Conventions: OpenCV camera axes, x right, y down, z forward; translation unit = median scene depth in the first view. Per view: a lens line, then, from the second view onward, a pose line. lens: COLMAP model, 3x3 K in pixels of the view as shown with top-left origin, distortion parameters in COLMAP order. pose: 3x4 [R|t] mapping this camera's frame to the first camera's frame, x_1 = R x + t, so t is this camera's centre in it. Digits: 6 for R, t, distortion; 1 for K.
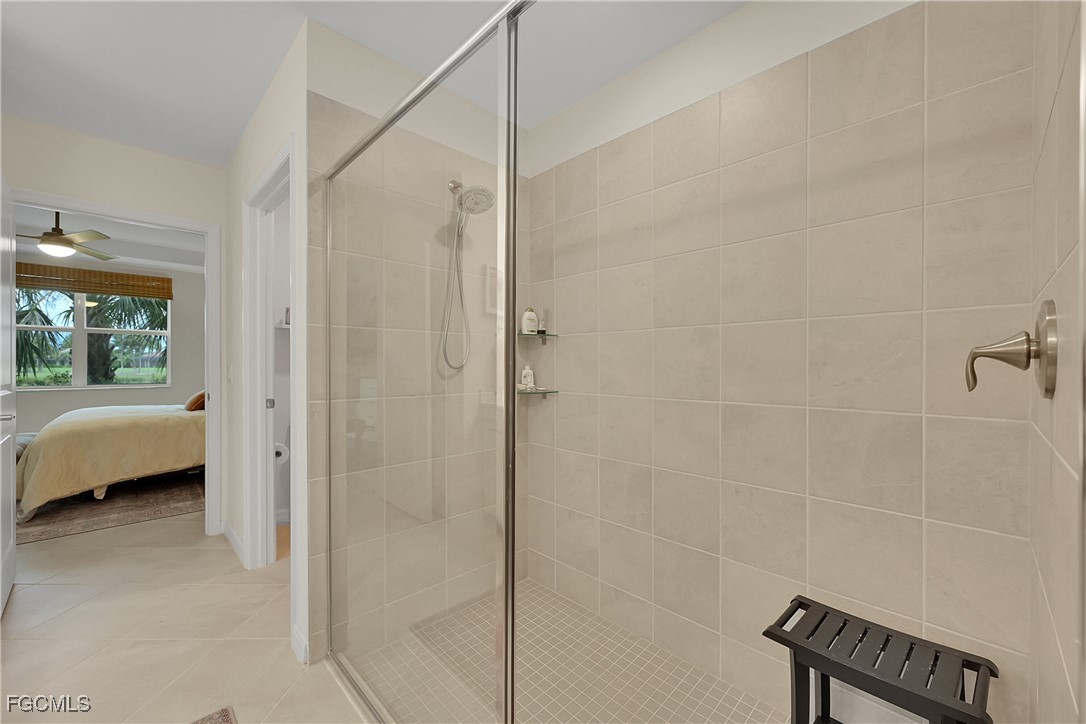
lens RADIAL K [[431.2, 0, 549.1], [0, 431.2, 367.4], [0, 0, 1]] dist [0.000157, -0.000111]
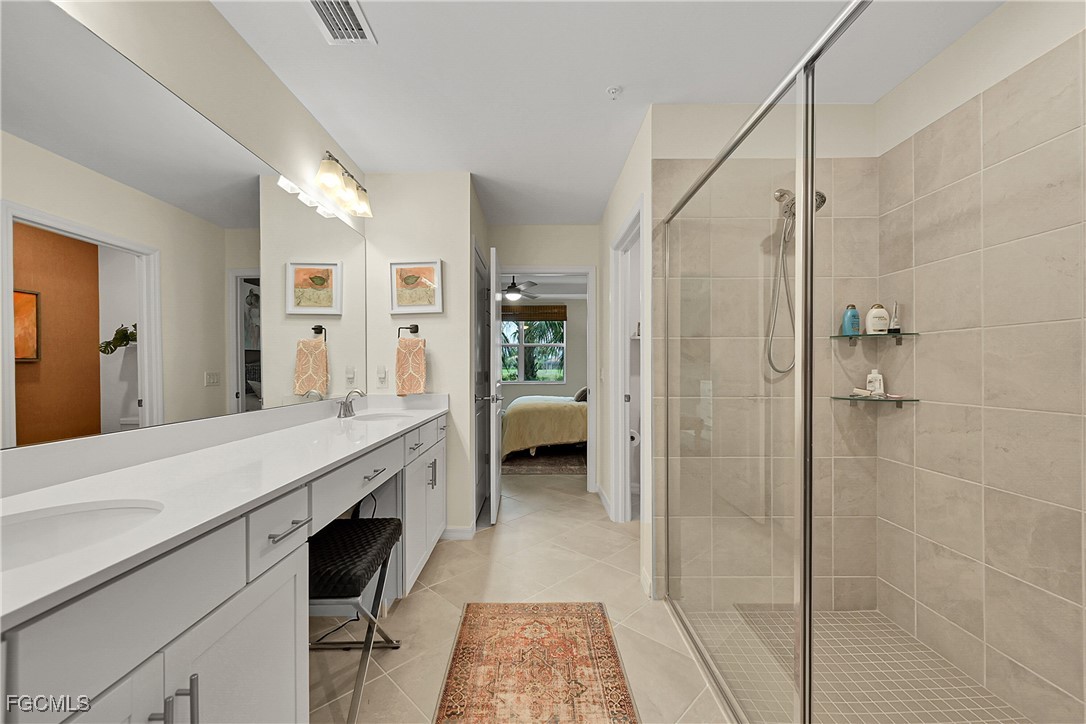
lens RADIAL K [[431.2, 0, 549.1], [0, 431.2, 367.4], [0, 0, 1]] dist [0.000157, -0.000111]
pose [[0.729730, -0.001465, -0.683734, 0.068744], [-0.002217, 0.999987, -0.004510, -0.002735], [0.683732, 0.004807, 0.729718, -0.107611]]
